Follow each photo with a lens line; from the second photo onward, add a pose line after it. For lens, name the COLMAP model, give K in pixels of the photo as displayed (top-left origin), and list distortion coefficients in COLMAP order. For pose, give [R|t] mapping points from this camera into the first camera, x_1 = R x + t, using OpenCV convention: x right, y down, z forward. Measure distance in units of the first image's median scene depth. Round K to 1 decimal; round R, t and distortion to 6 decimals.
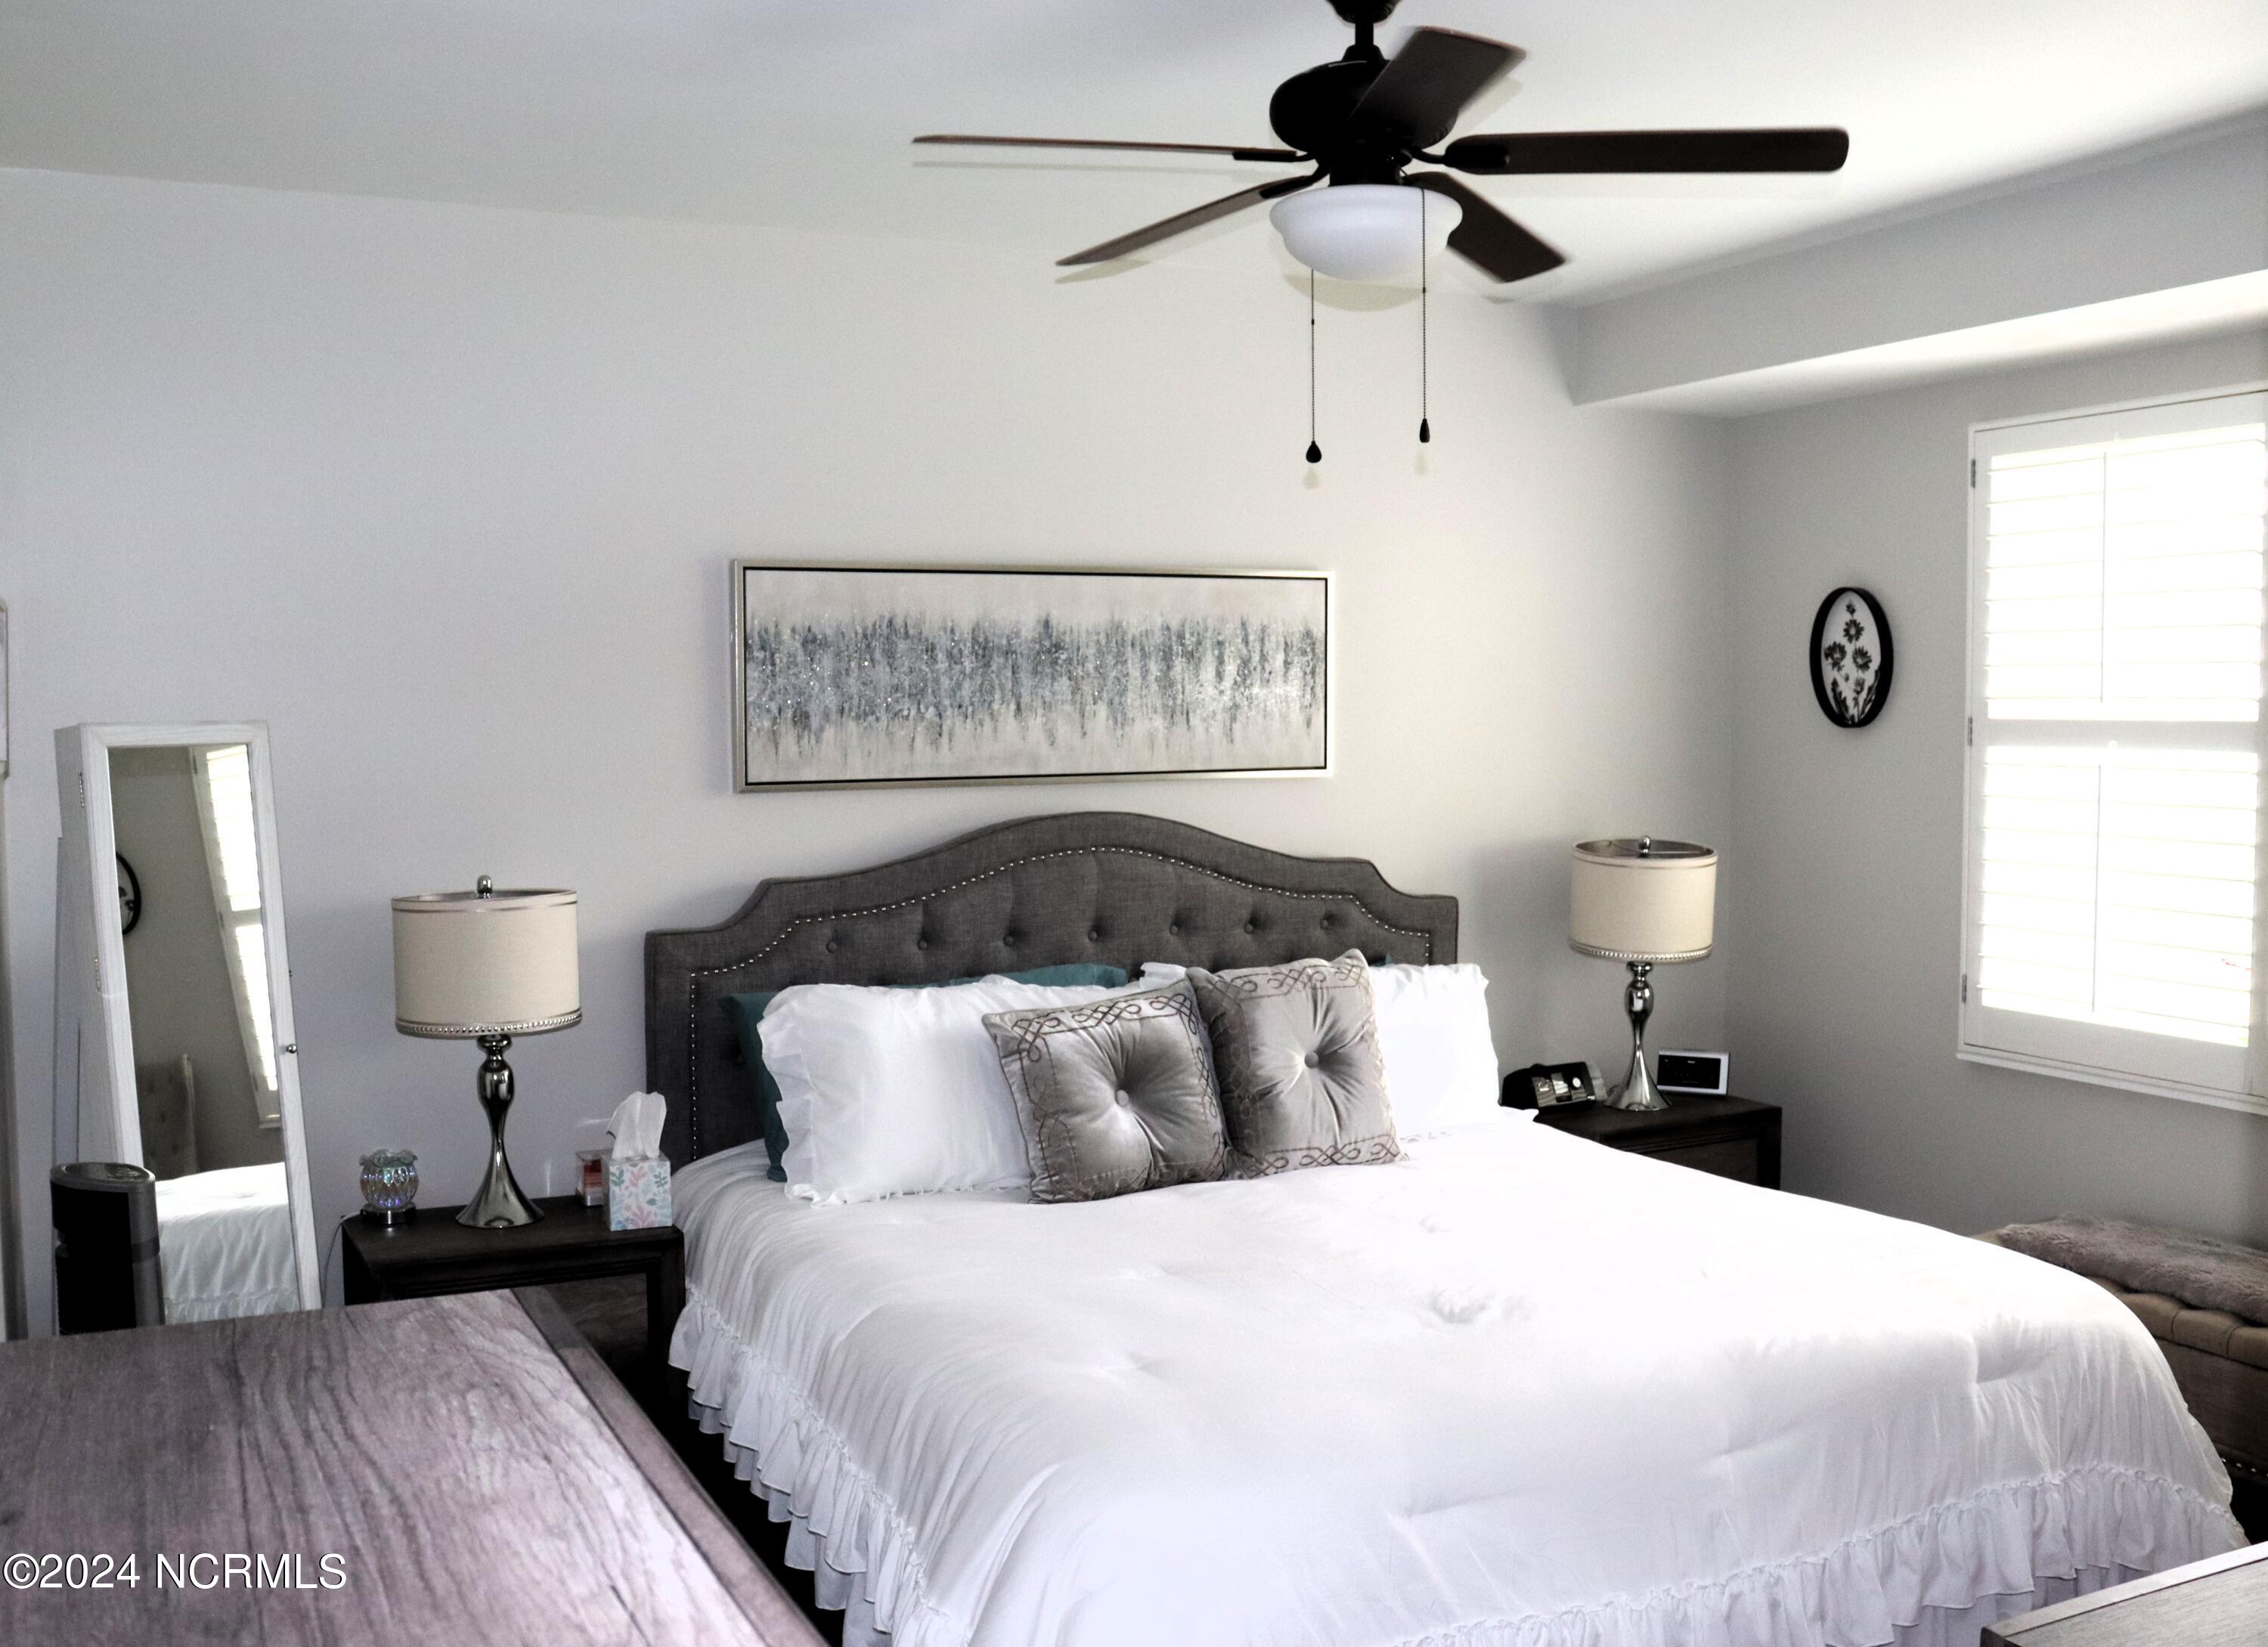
lens RADIAL K [[2200.3, 0, 1134.0], [0, 2200.3, 823.5], [0, 0, 1]] dist [-0.129391, 0.011216]
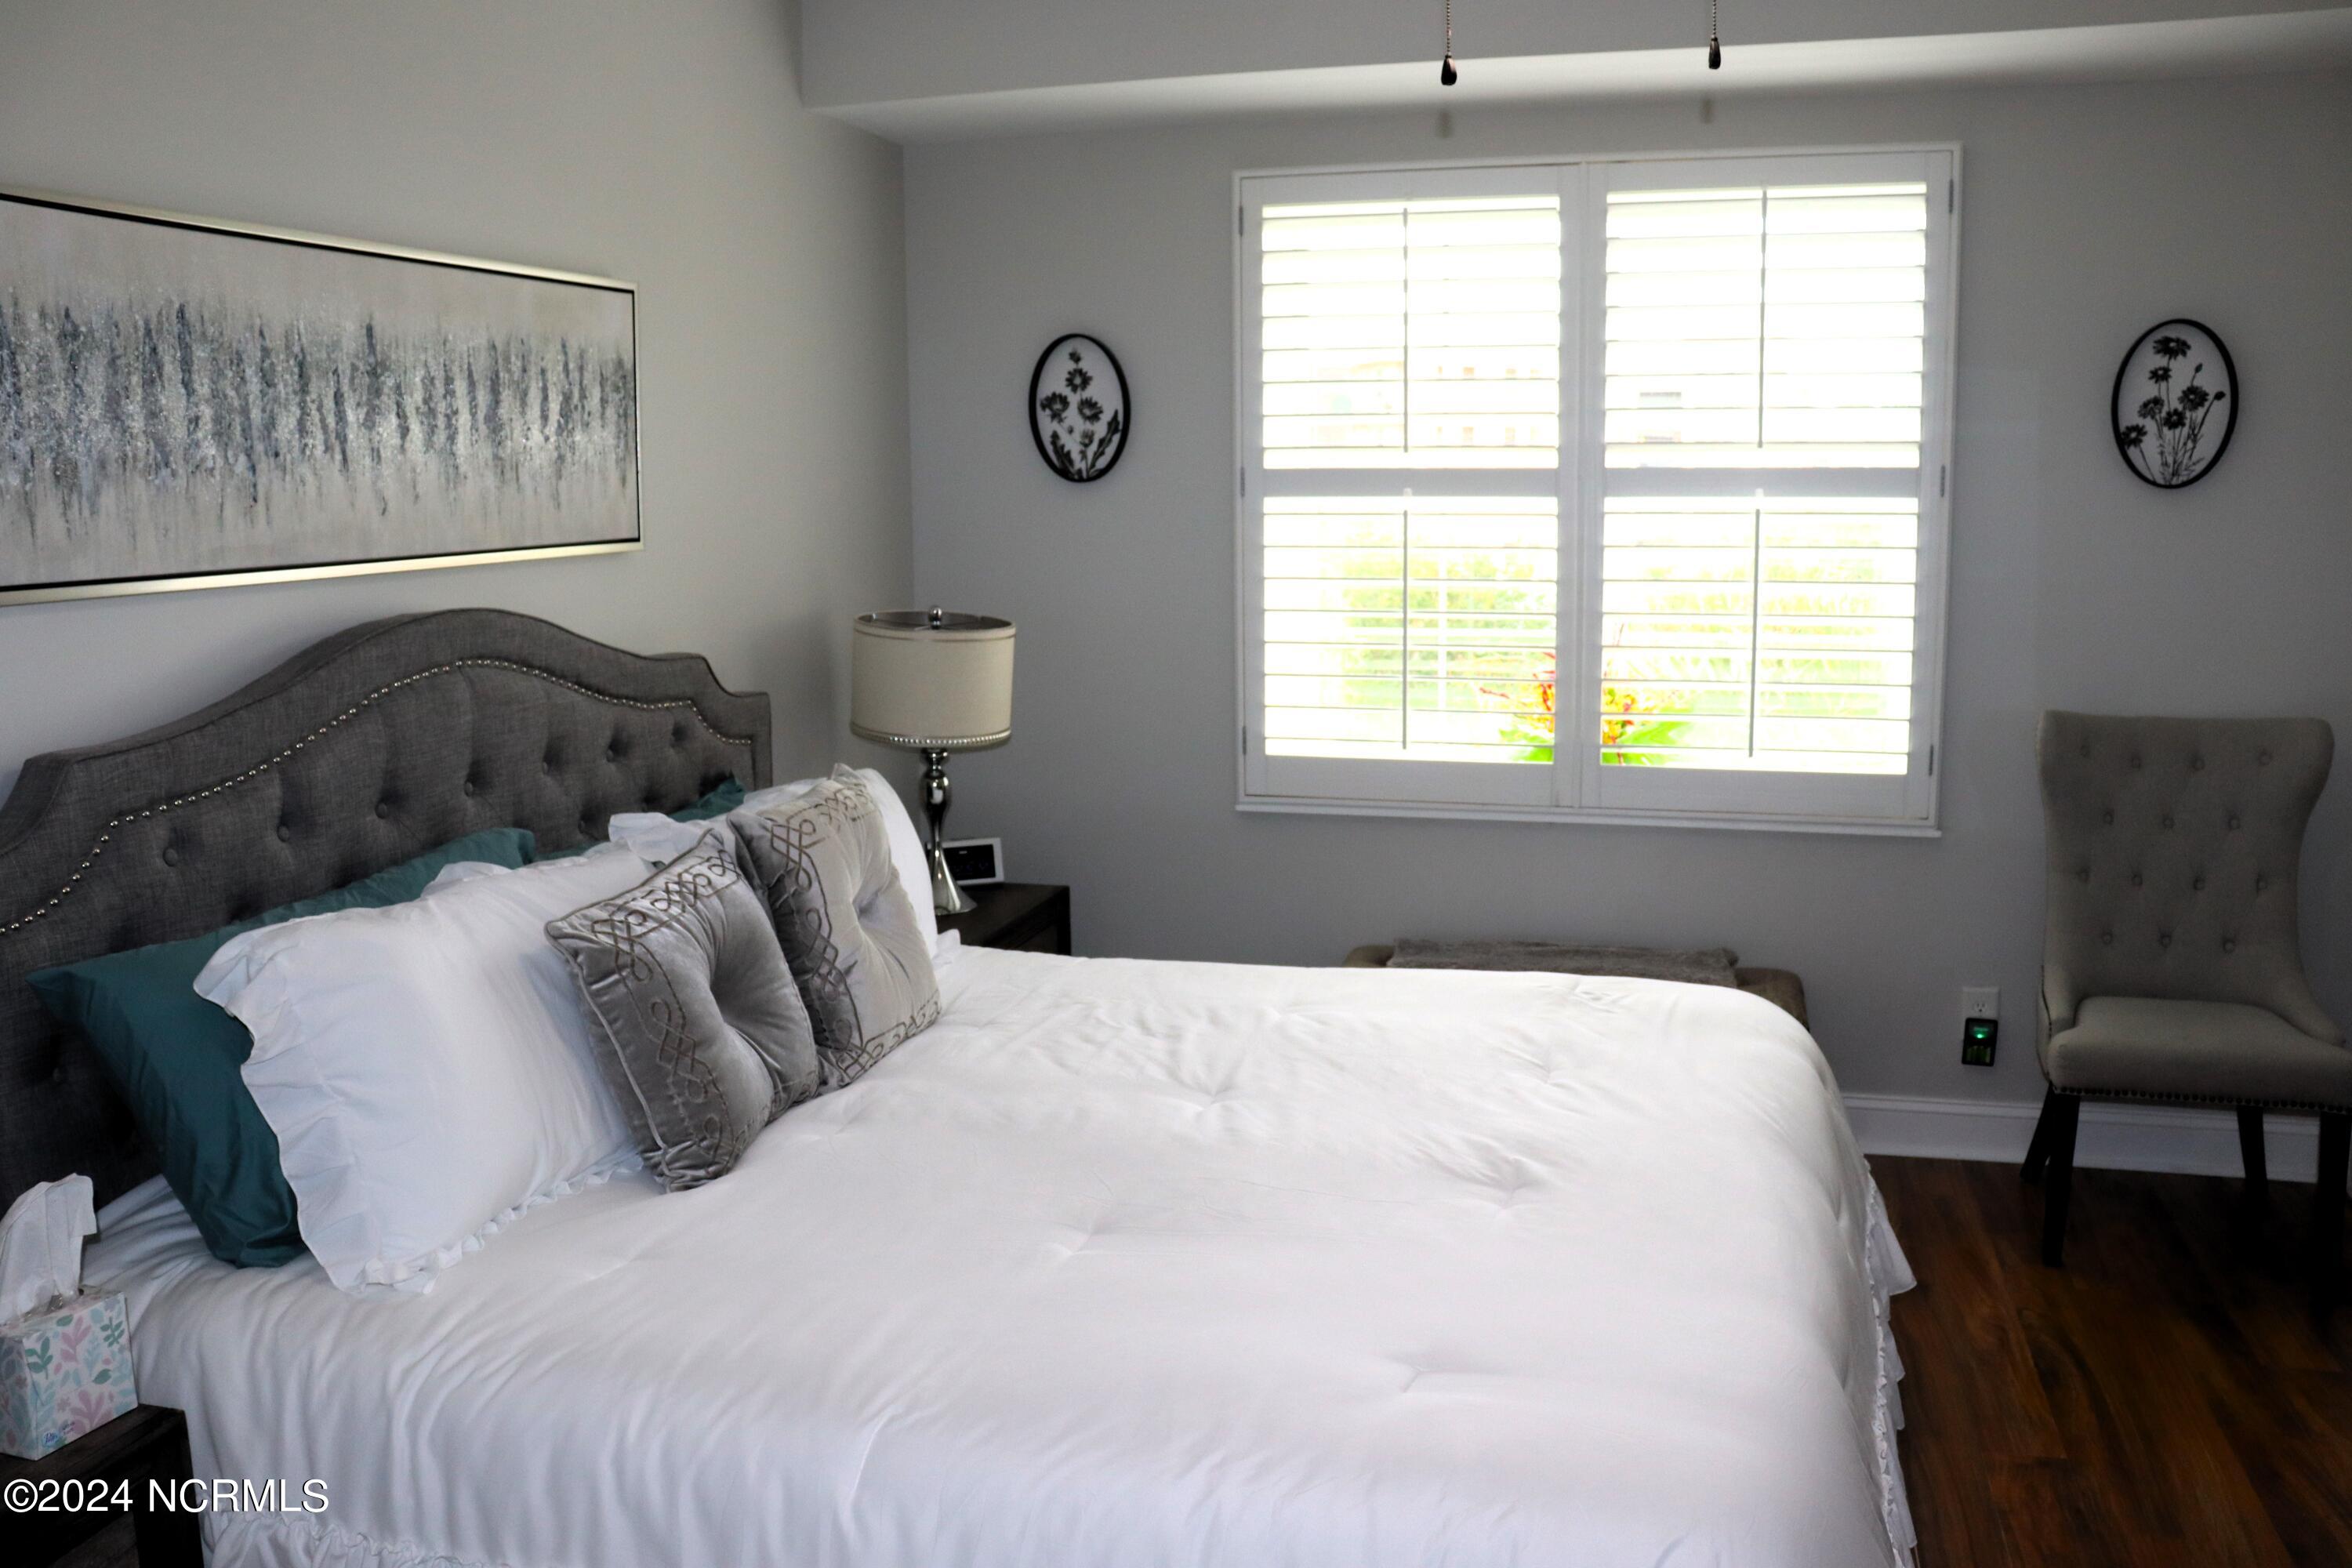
lens RADIAL K [[1946.9, 0, 1176.0], [0, 1946.9, 784.0], [0, 0, 1]] dist [-0.182742, 0.188861]
pose [[0.655585, -0.117821, 0.745873, -0.313189], [0.049943, 0.992355, 0.112859, -0.006900], [-0.753468, -0.036738, 0.656457, 0.429067]]
